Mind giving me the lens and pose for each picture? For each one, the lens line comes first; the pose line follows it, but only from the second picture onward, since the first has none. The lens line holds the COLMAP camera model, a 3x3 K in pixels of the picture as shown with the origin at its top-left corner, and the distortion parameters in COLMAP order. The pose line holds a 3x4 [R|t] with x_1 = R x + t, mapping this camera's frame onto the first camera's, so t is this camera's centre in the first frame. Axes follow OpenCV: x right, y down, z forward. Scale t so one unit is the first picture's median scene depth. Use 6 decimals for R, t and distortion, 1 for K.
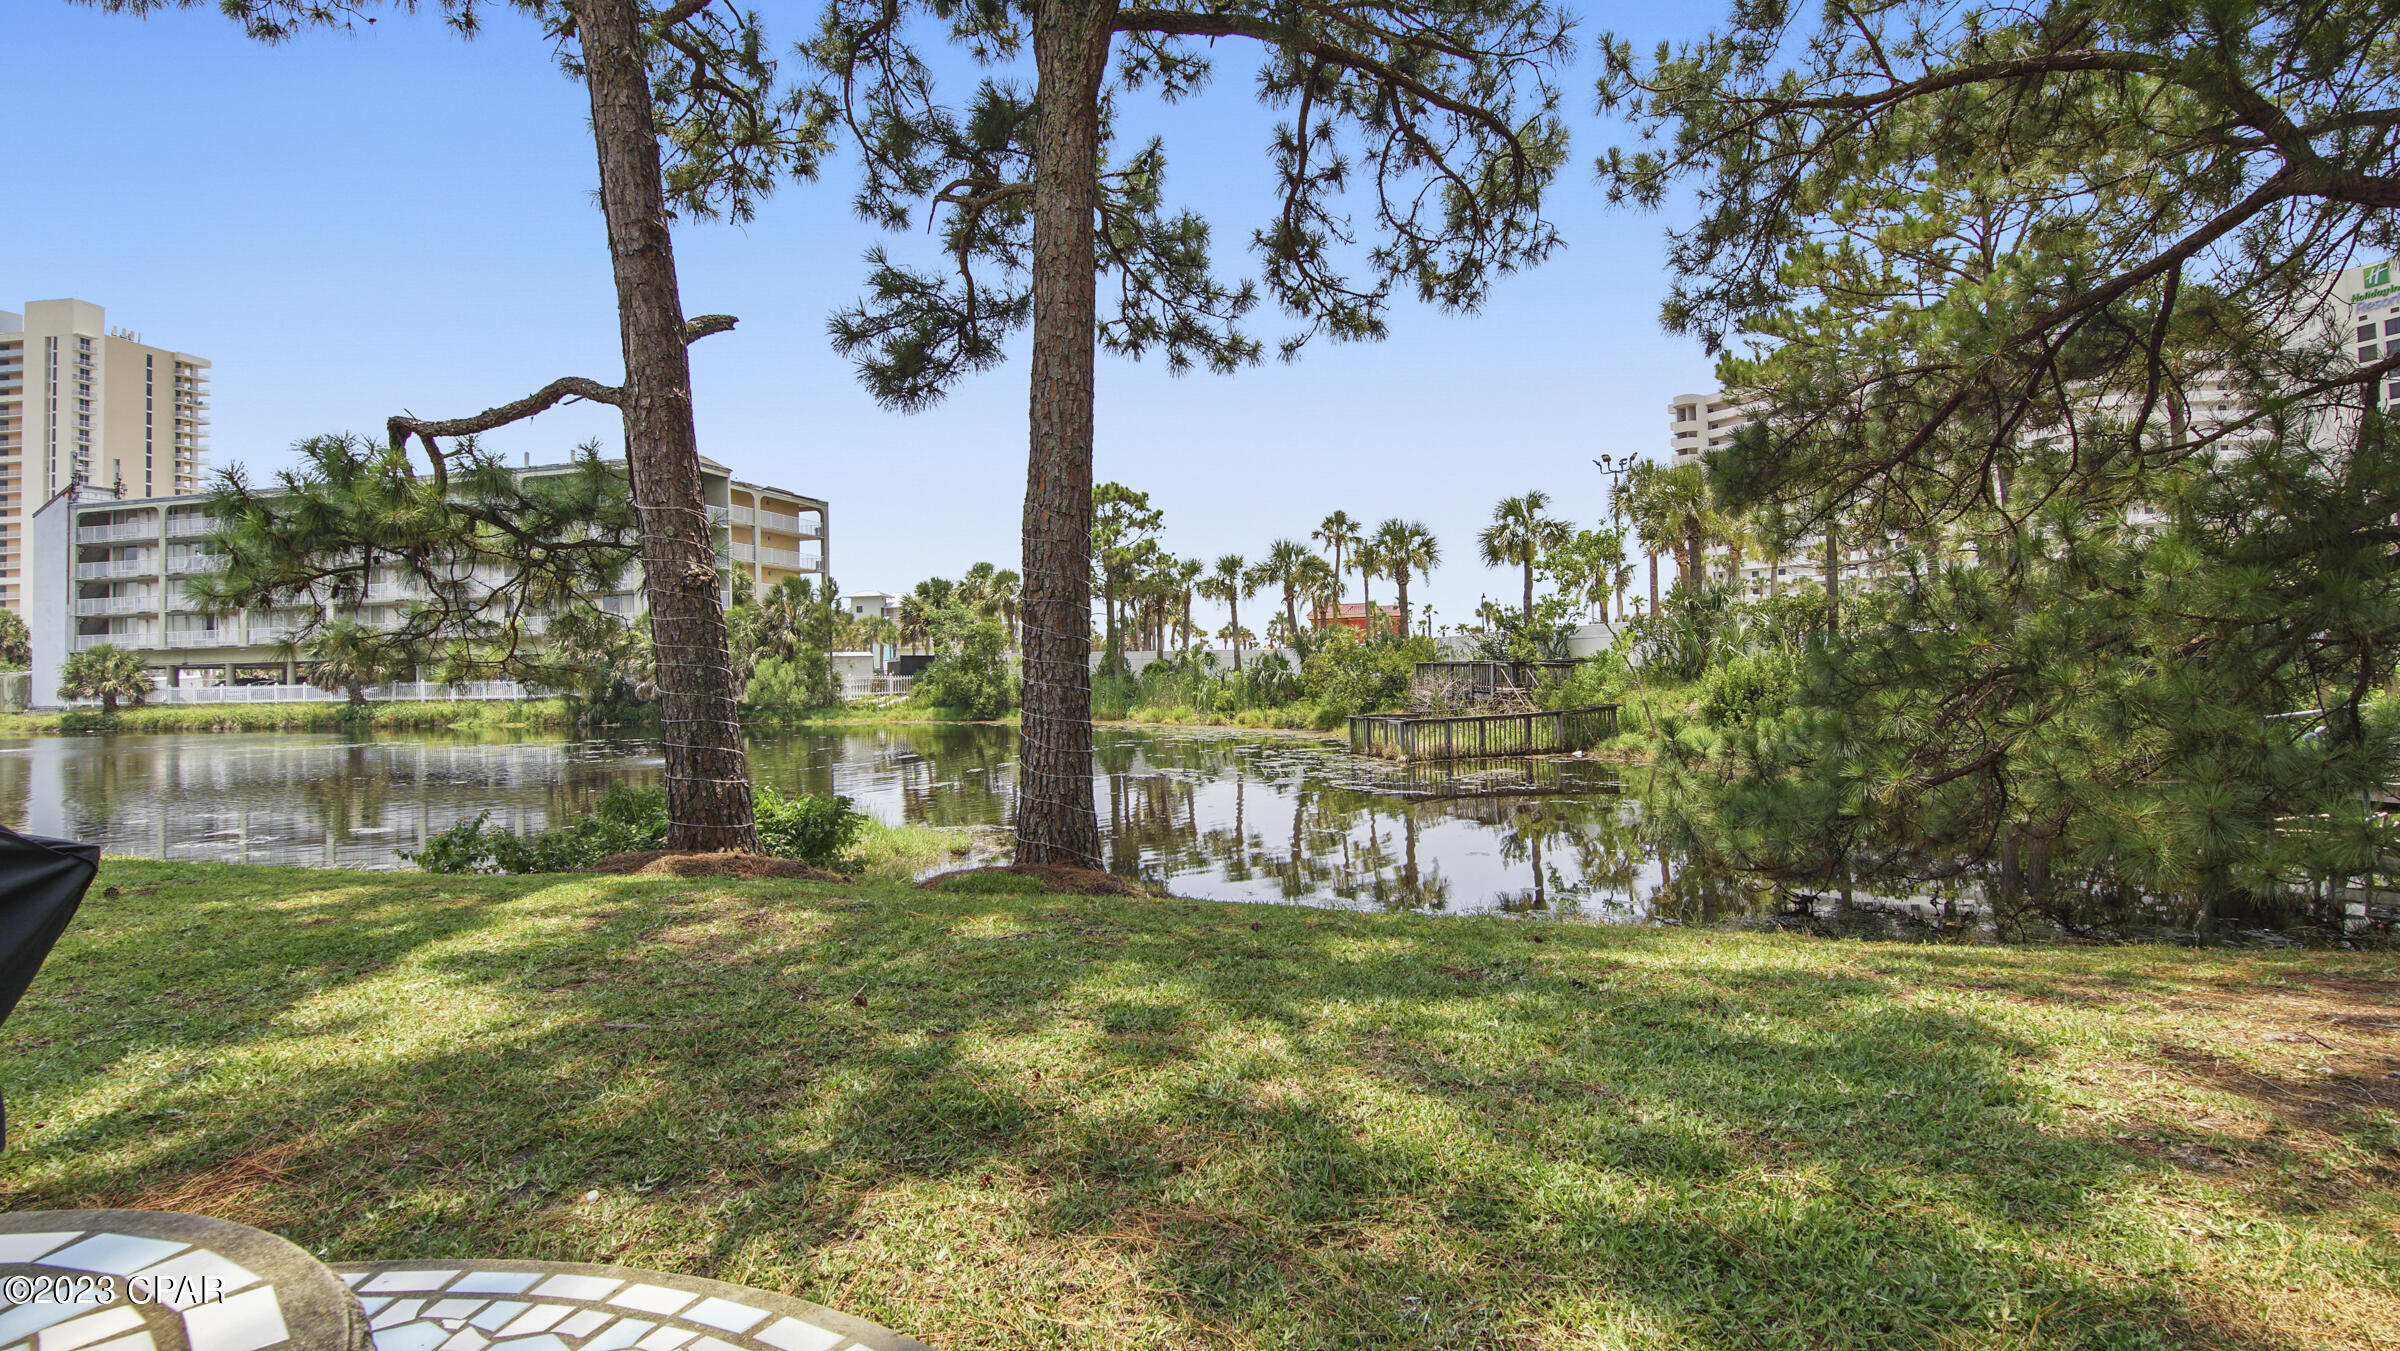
lens RADIAL K [[1162.8, 0, 1255.1], [0, 1162.8, 629.0], [0, 0, 1]] dist [0.016593, -0.012215]
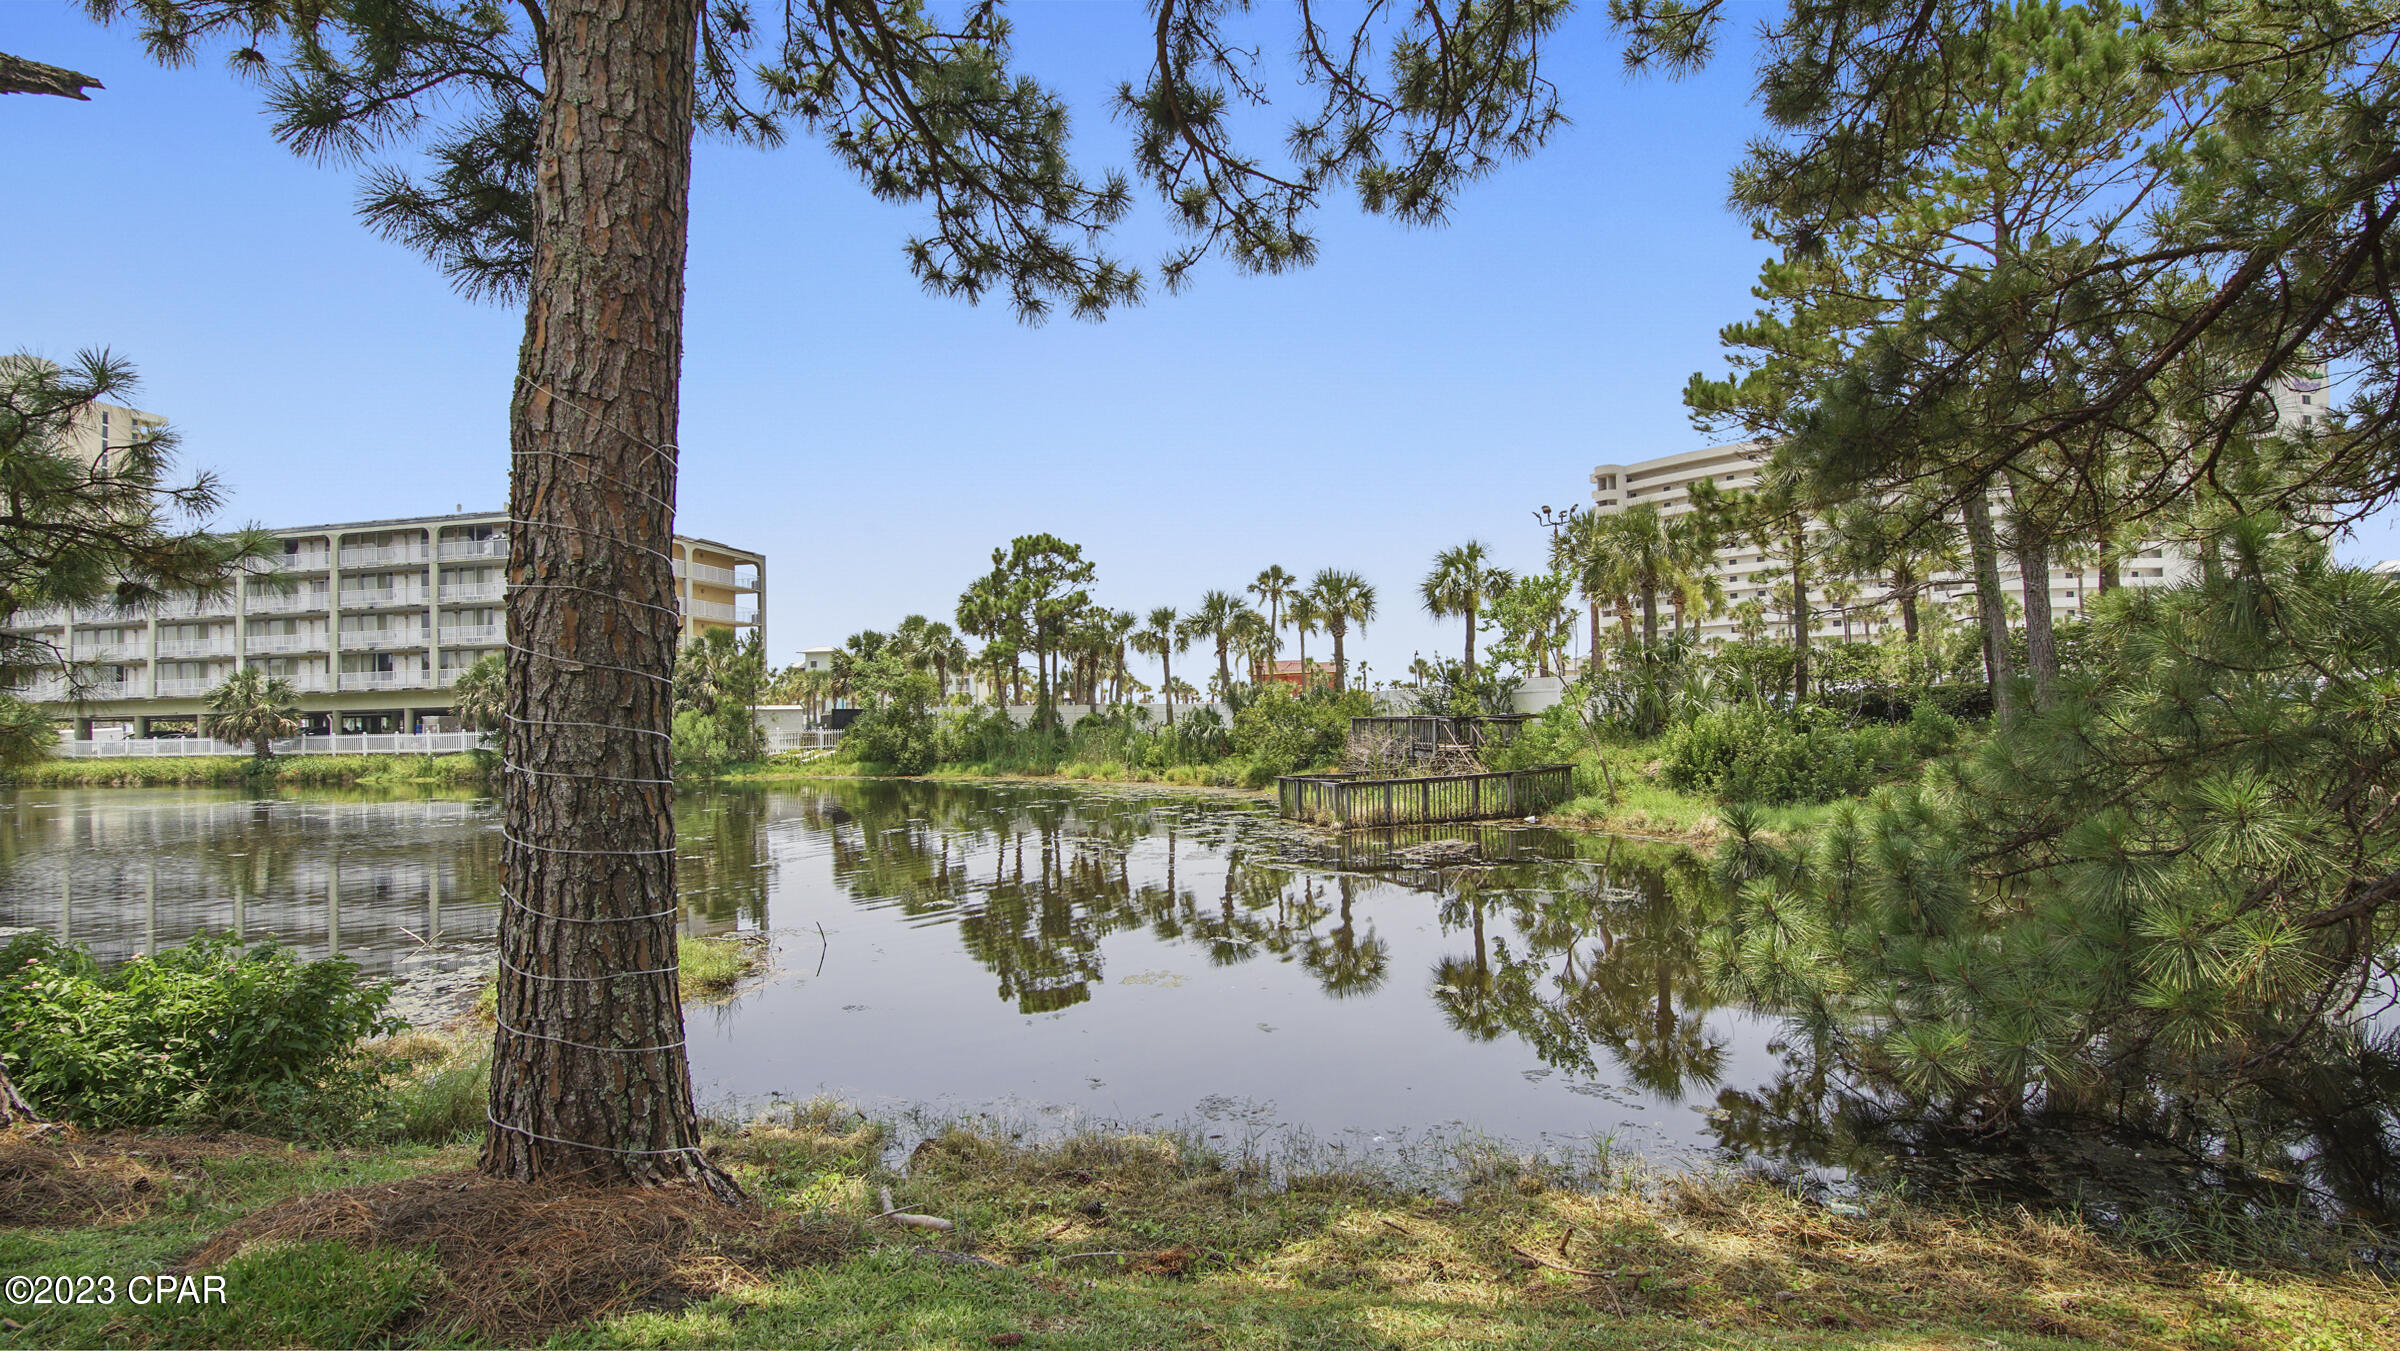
lens RADIAL K [[1104.1, 0, 1238.8], [0, 1104.1, 688.0], [0, 0, 1]] dist [0.006081, -0.007081]
pose [[0.999359, 0.002531, 0.035718, 0.019013], [-0.002642, 0.999992, 0.003063, 0.002901], [-0.035710, -0.003155, 0.999357, 0.144516]]
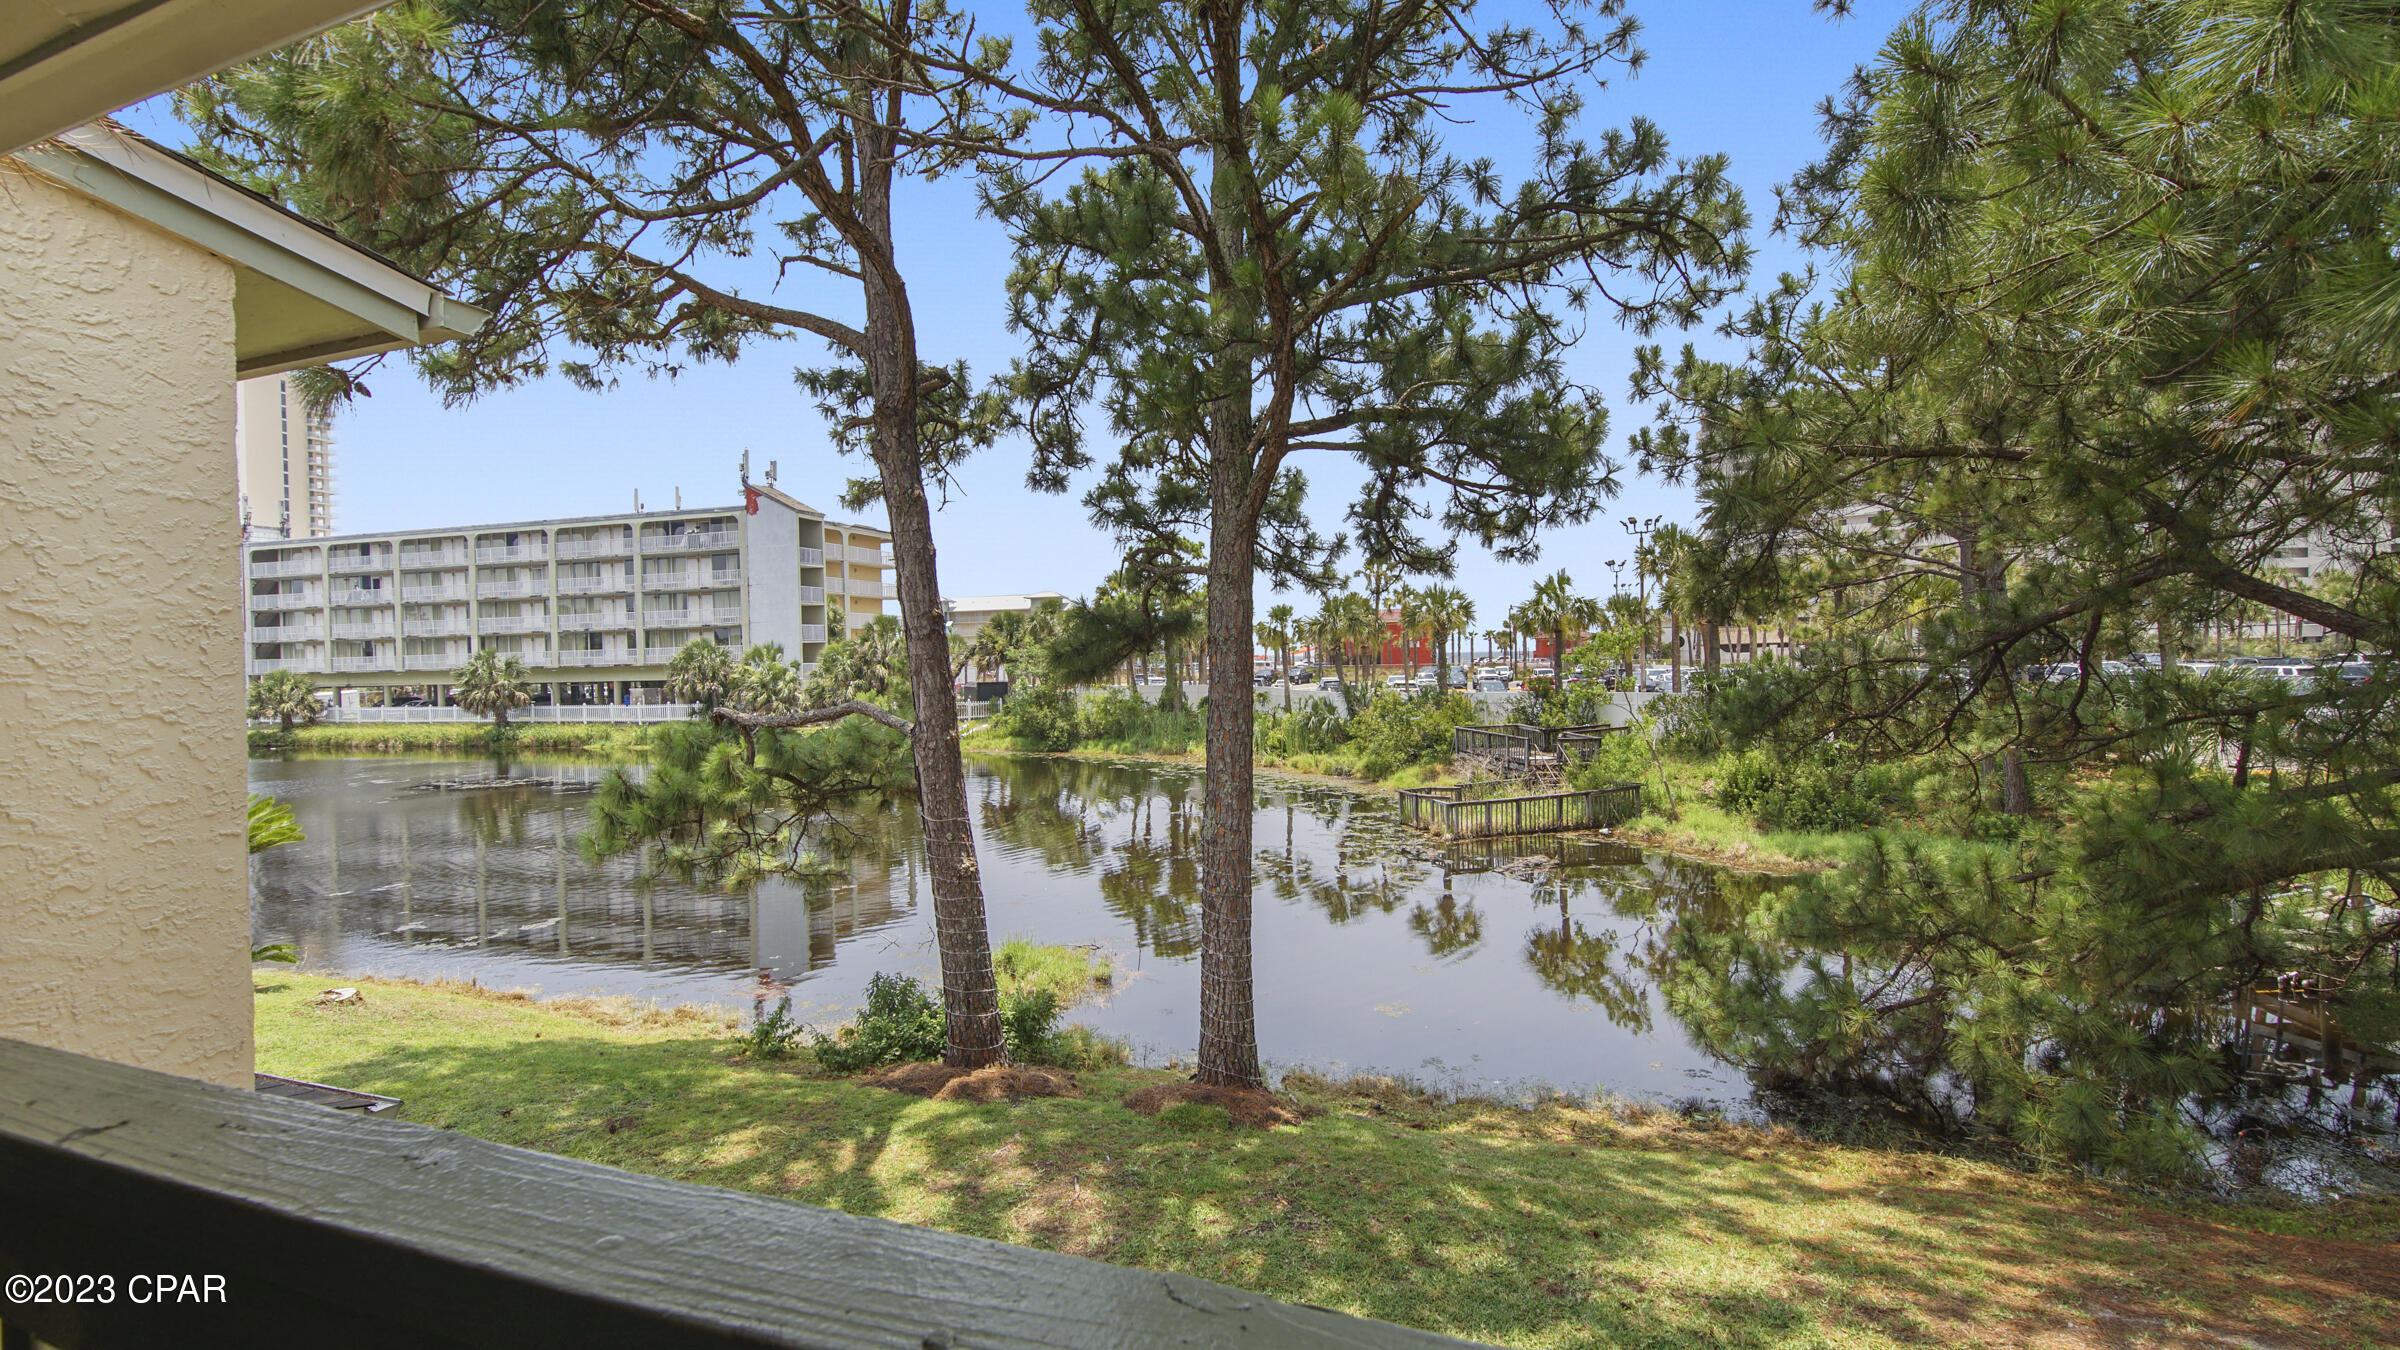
lens RADIAL K [[1104.1, 0, 1241.5], [0, 1104.1, 672.0], [0, 0, 1]] dist [0.006081, -0.007081]
pose [[0.999008, 0.002611, -0.044457, -0.025365], [-0.000706, 0.999084, 0.042797, -0.088102], [0.044528, -0.042724, 0.998094, -0.072902]]
